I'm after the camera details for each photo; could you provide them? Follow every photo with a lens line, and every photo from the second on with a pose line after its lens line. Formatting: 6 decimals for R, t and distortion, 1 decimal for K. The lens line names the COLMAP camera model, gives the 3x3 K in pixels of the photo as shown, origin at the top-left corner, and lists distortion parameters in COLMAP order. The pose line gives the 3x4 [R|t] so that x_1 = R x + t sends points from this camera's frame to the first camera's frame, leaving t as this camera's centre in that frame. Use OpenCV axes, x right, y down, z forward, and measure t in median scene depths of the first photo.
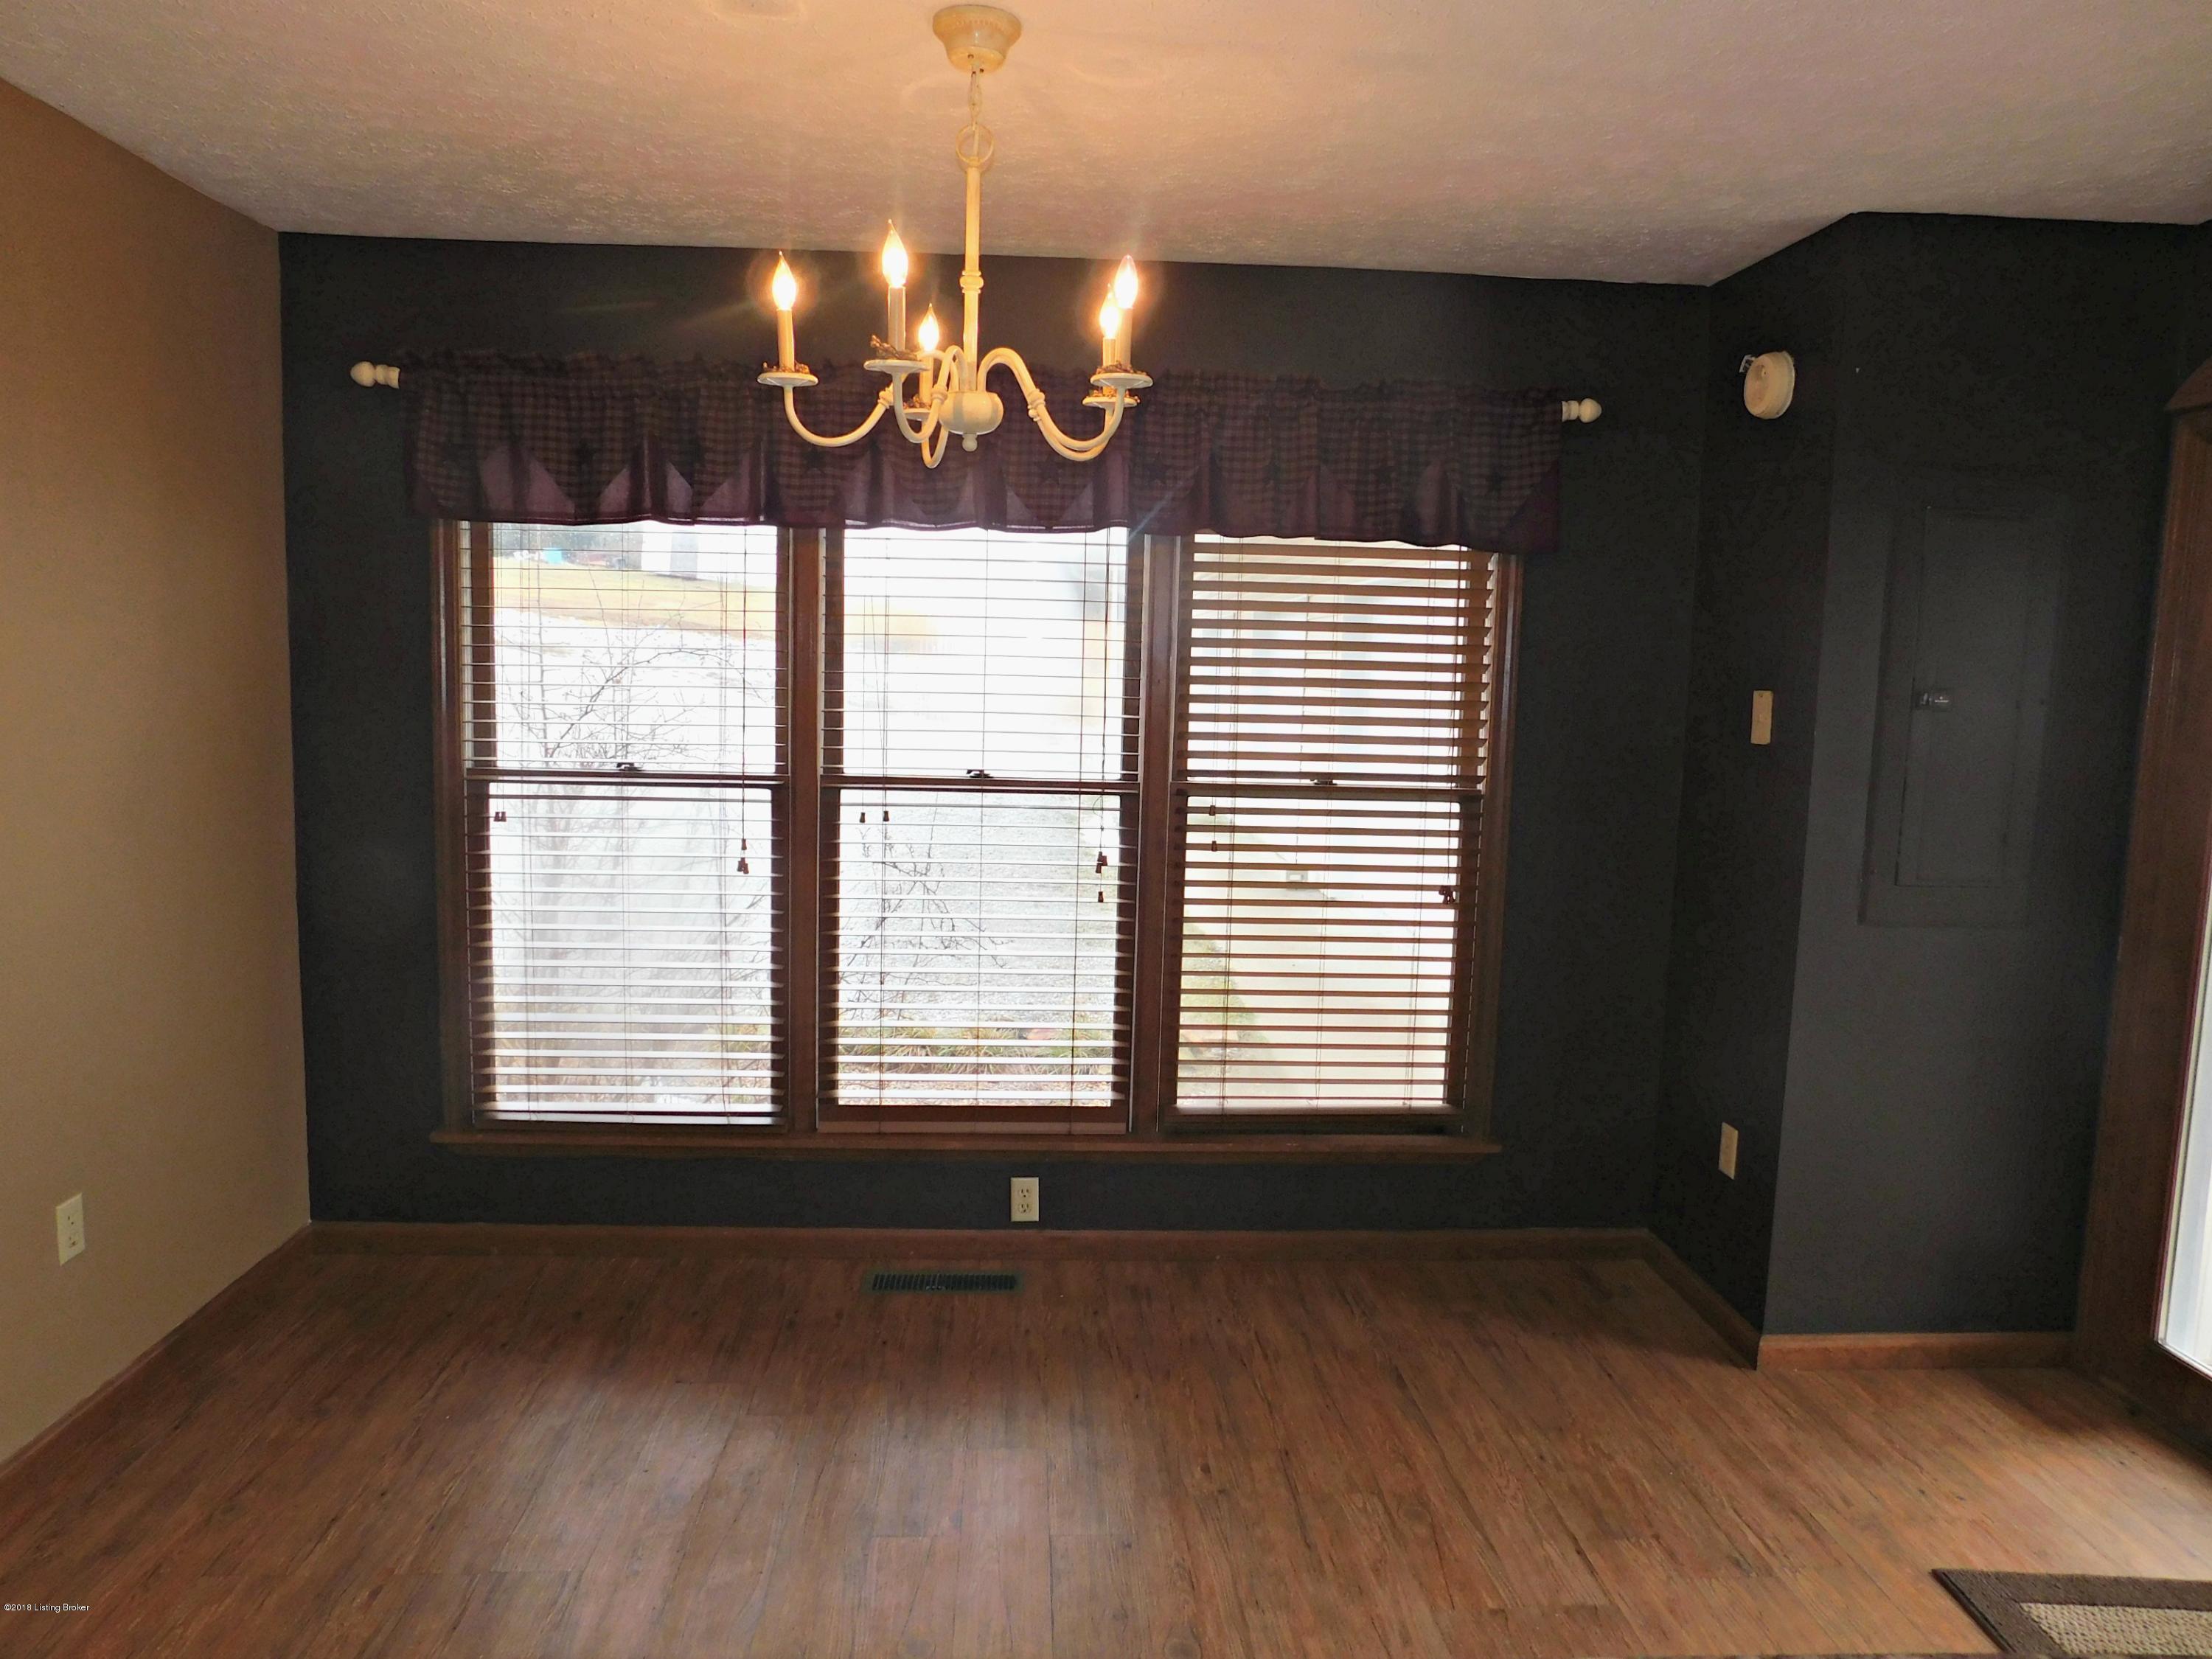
lens RADIAL K [[1493.1, 0, 1105.3], [0, 1493.1, 825.5], [0, 0, 1]] dist [-0.053561, 0.022965]
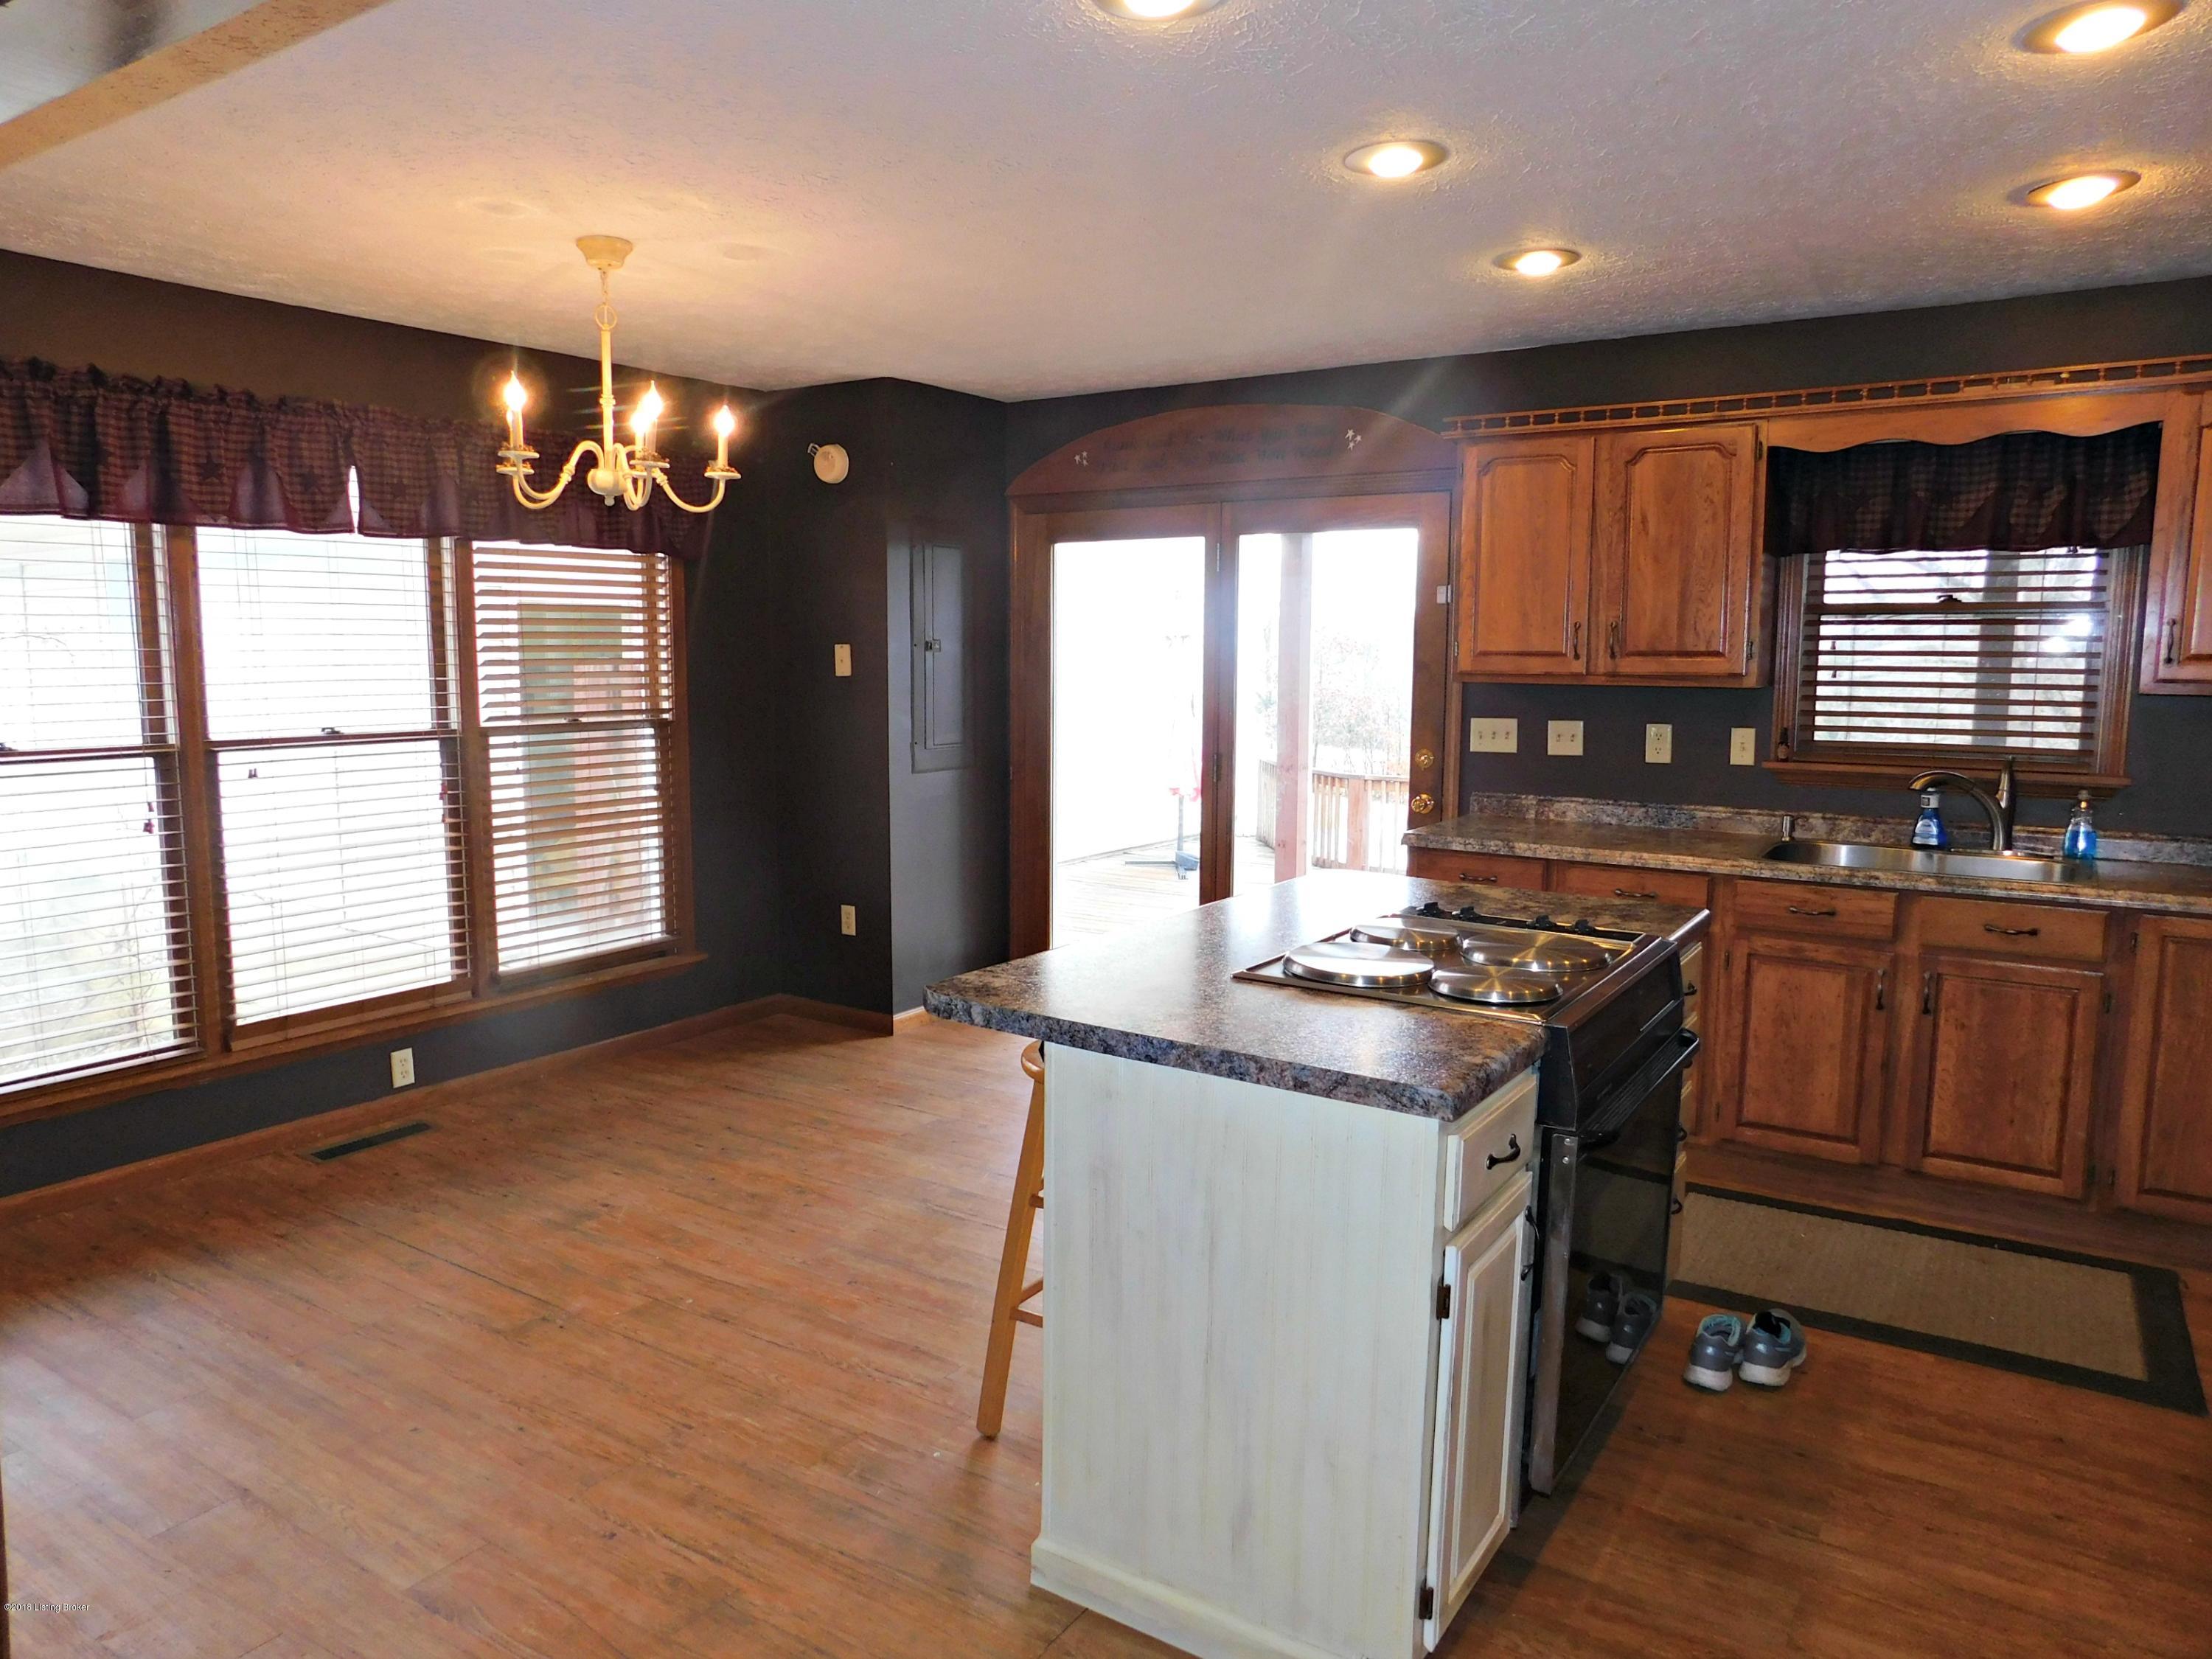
lens RADIAL K [[1493.1, 0, 1100.4], [0, 1493.1, 834.3], [0, 0, 1]] dist [-0.053561, 0.022965]
pose [[0.594776, -0.122205, 0.794549, -0.695329], [0.105488, 0.991696, 0.073561, 0.027845], [-0.796940, 0.040063, 0.602728, -0.236404]]
